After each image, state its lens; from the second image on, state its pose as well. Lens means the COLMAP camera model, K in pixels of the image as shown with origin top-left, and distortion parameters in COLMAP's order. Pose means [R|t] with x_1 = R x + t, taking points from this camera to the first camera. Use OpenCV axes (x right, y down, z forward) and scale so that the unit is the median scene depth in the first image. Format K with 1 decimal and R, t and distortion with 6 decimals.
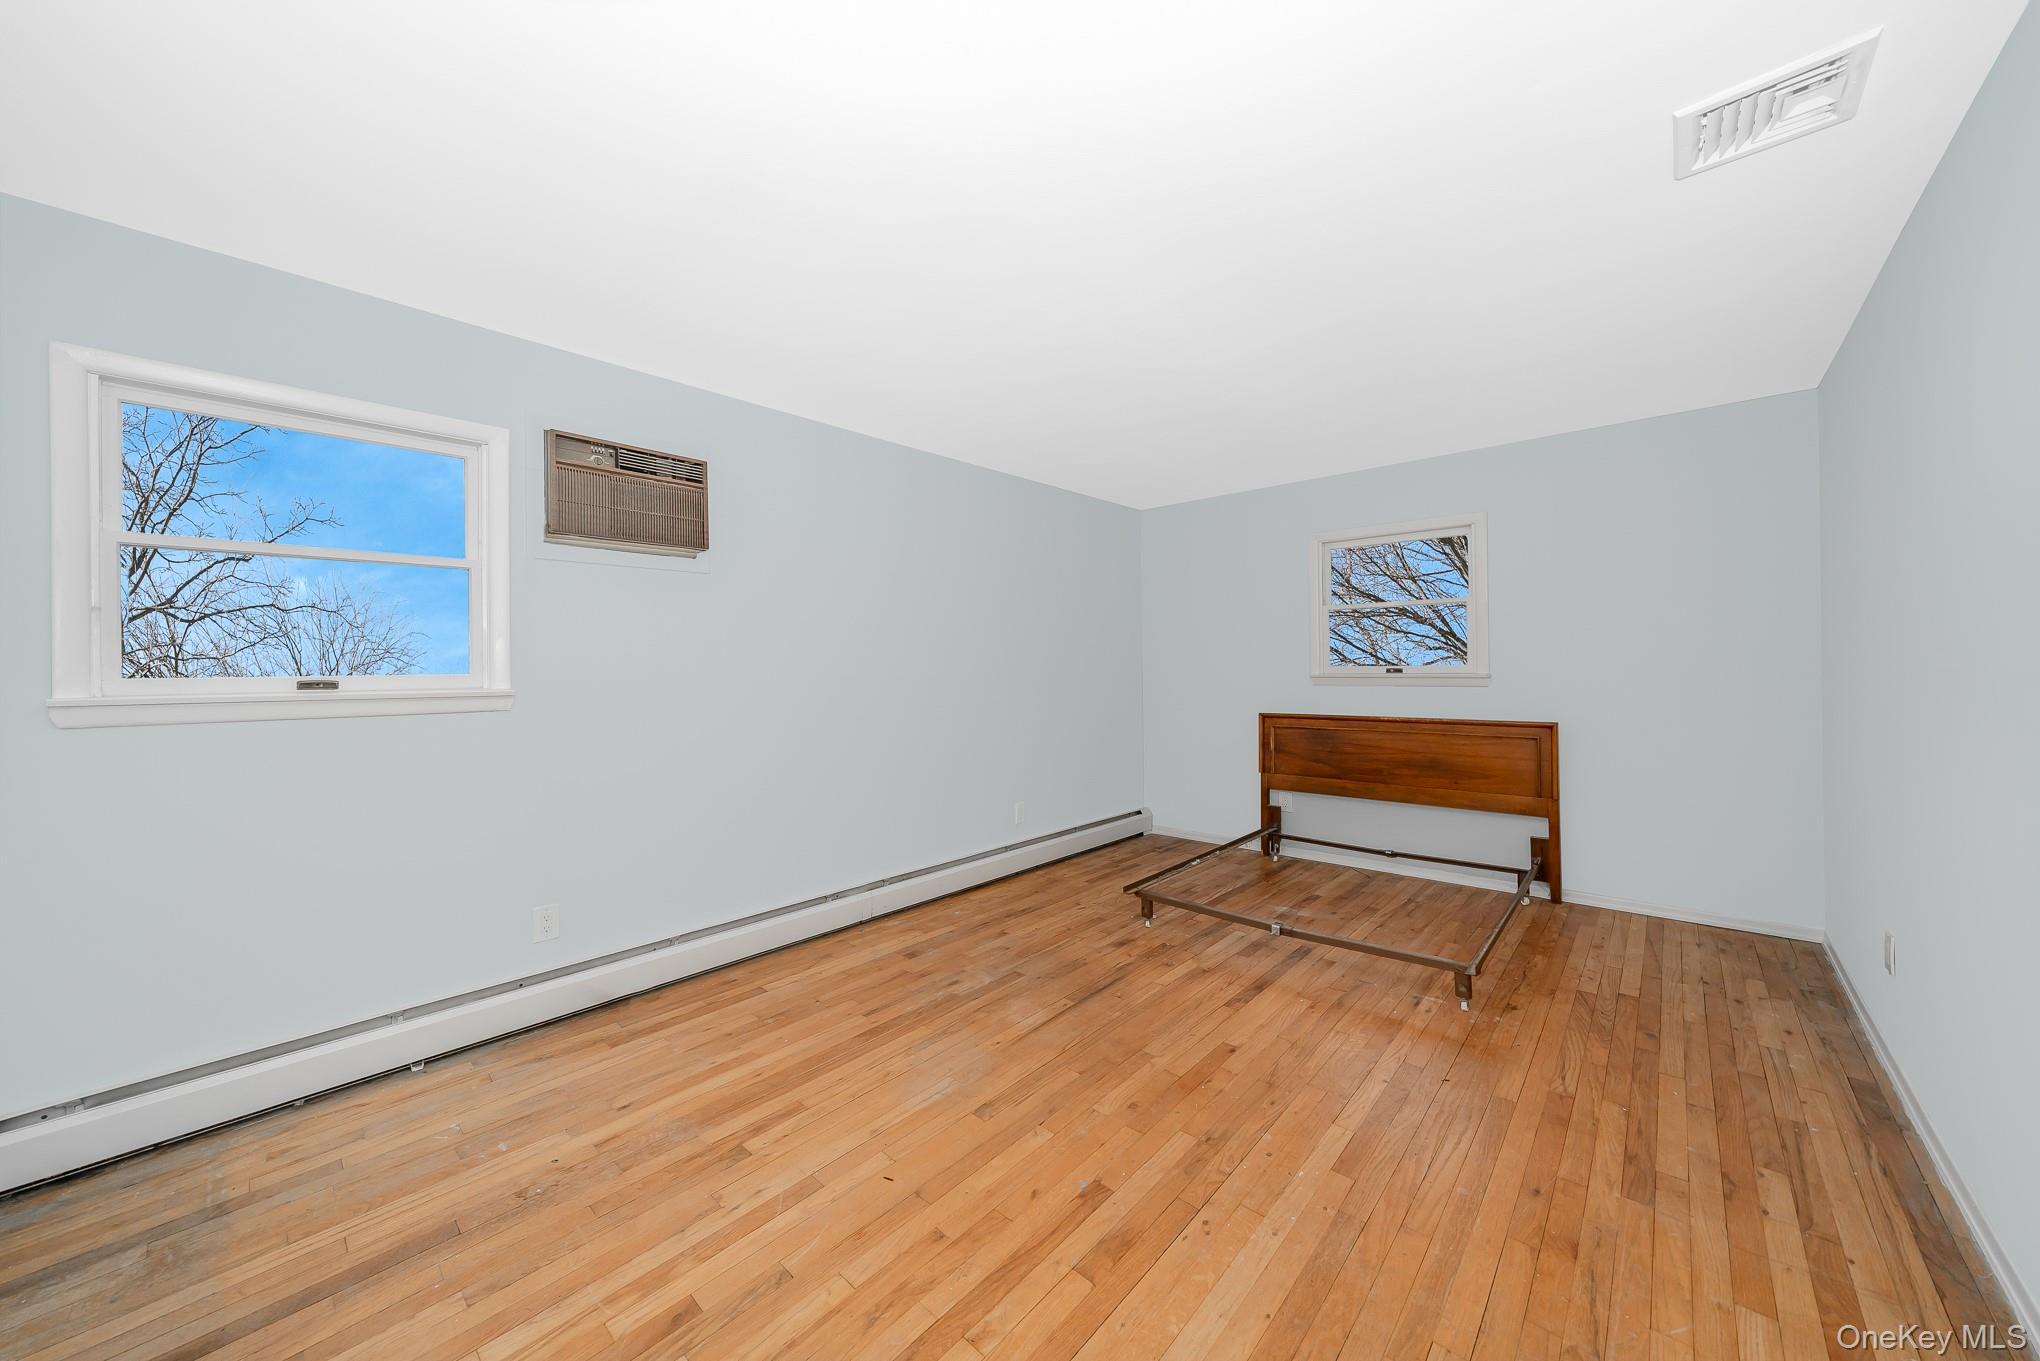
lens RADIAL K [[742.2, 0, 1030.9], [0, 742.2, 677.1], [0, 0, 1]] dist [-0.000999, -0.000021]
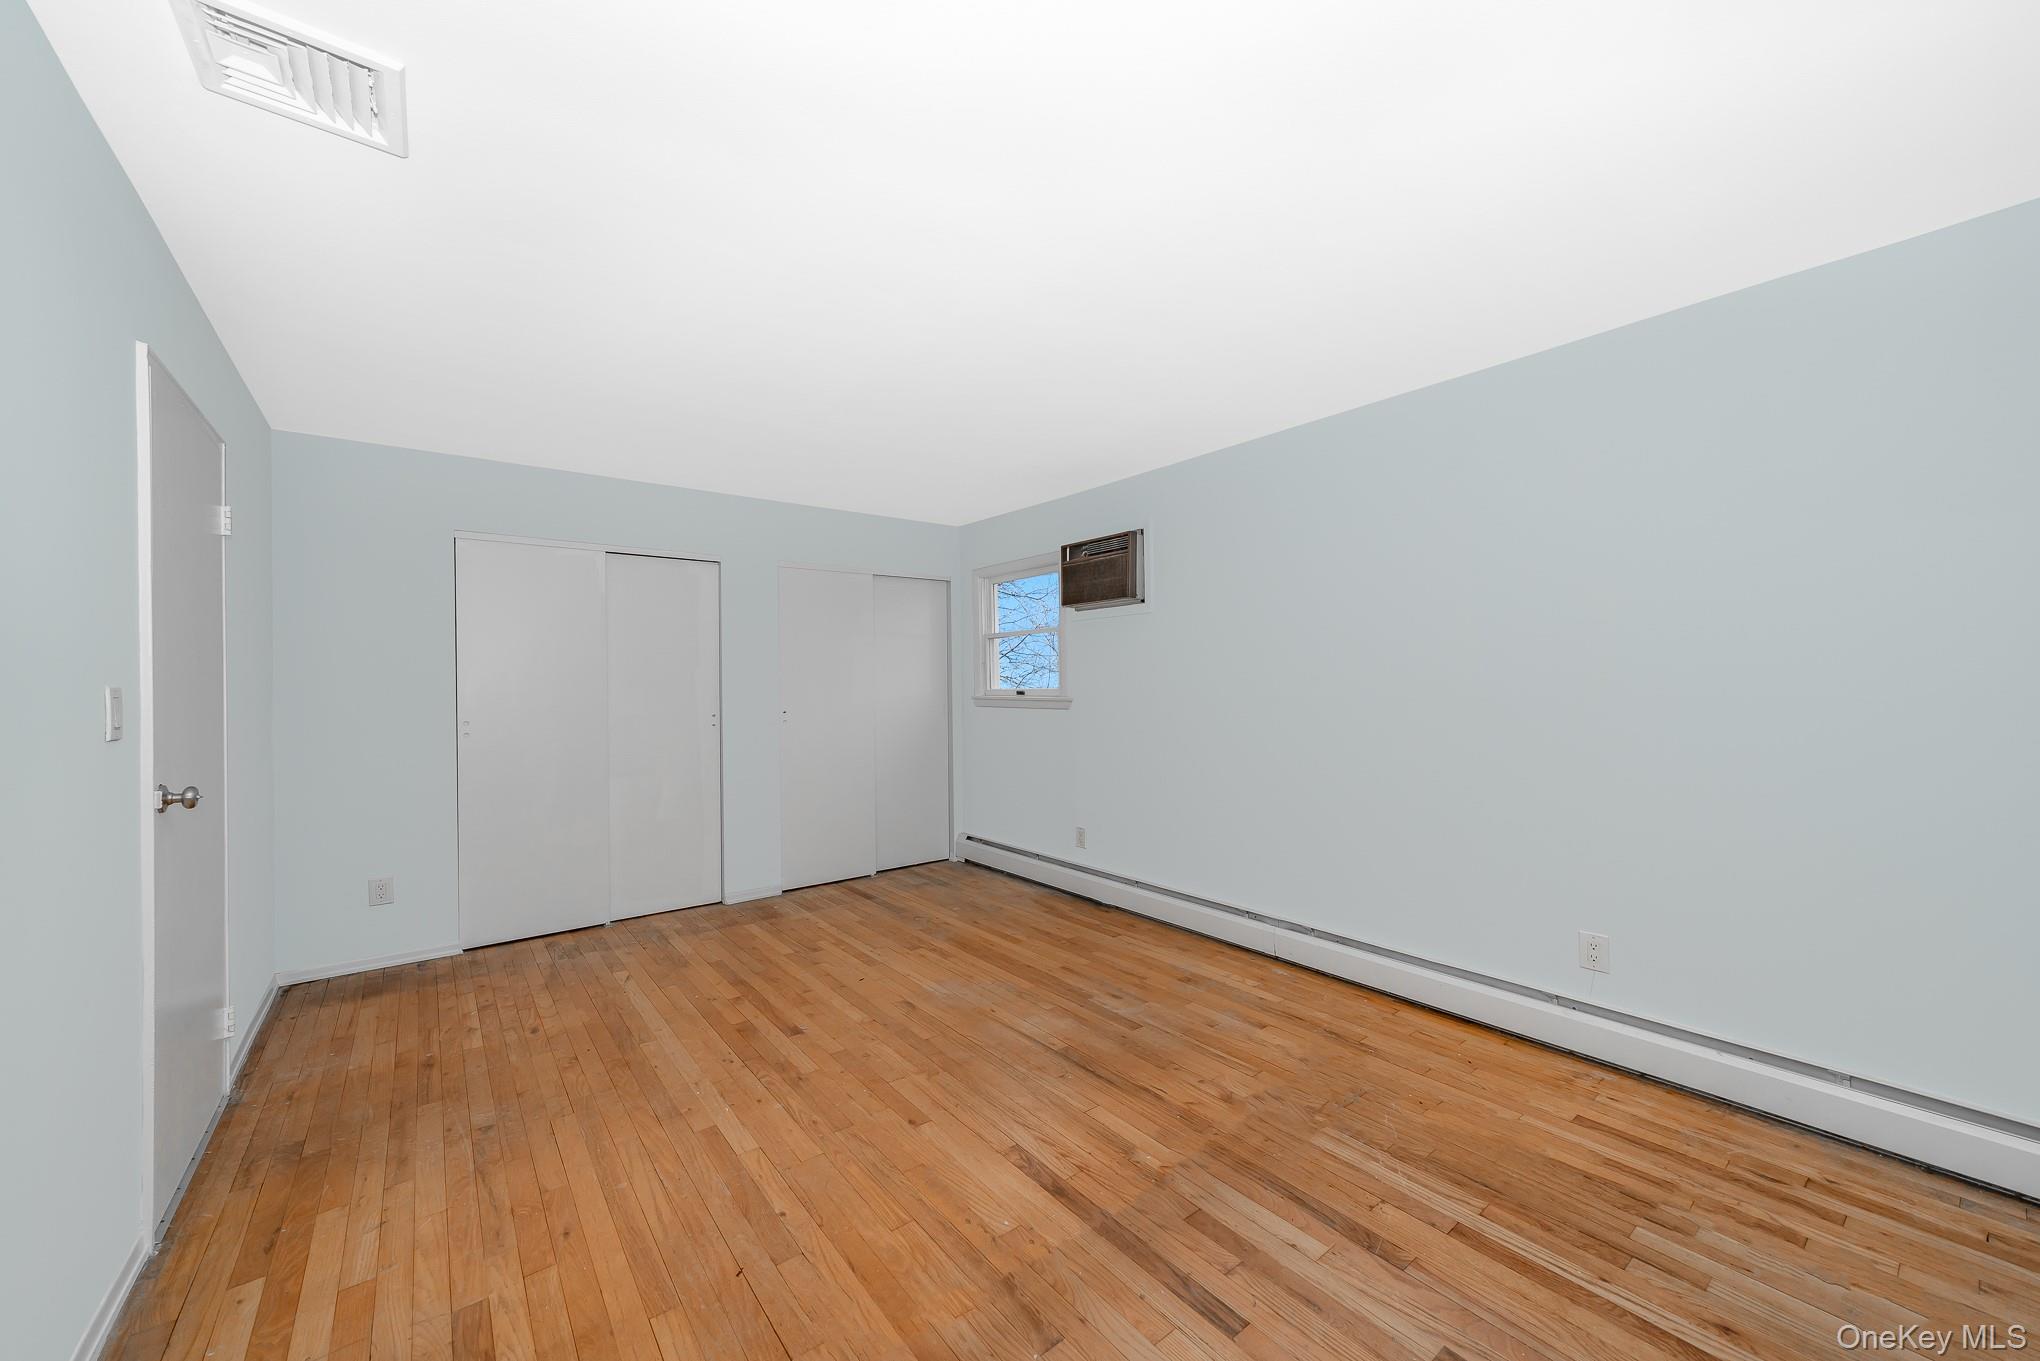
lens RADIAL K [[742.2, 0, 1023.3], [0, 742.2, 672.5], [0, 0, 1]] dist [-0.000999, -0.000021]
pose [[-0.176493, -0.007802, -0.984271, 1.077006], [-0.003865, 0.999966, -0.007233, -0.027449], [0.984294, 0.002528, -0.176518, 1.230991]]
